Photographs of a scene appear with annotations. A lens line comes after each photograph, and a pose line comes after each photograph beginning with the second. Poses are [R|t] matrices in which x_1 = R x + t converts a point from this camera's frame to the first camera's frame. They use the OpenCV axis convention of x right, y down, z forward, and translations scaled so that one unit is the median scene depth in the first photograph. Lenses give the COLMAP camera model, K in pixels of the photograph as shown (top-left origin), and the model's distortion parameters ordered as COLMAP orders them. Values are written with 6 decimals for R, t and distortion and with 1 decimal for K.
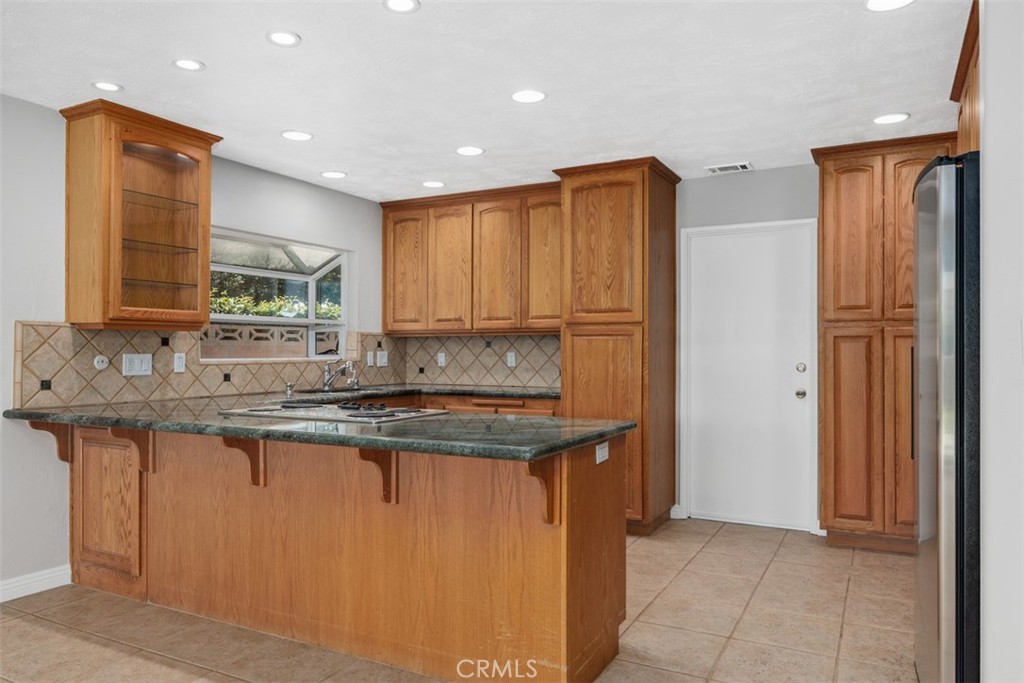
lens RADIAL K [[719.8, 0, 511.7], [0, 719.8, 341.5], [0, 0, 1]] dist [-0.002664, -0.000707]
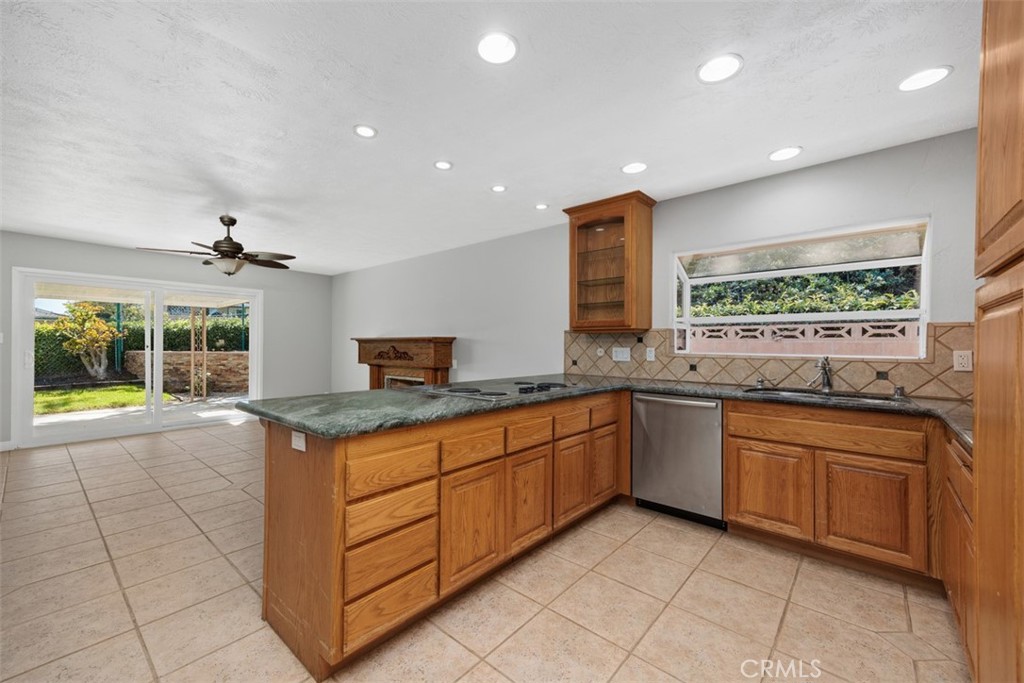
lens RADIAL K [[416.0, 0, 513.3], [0, 416.0, 344.1], [0, 0, 1]] dist [0.001432, 0.000053]
pose [[-0.225649, 0.005757, -0.974192, 0.387344], [0.006349, 0.999970, 0.004439, 0.002962], [0.974188, -0.005184, -0.225679, 0.854671]]
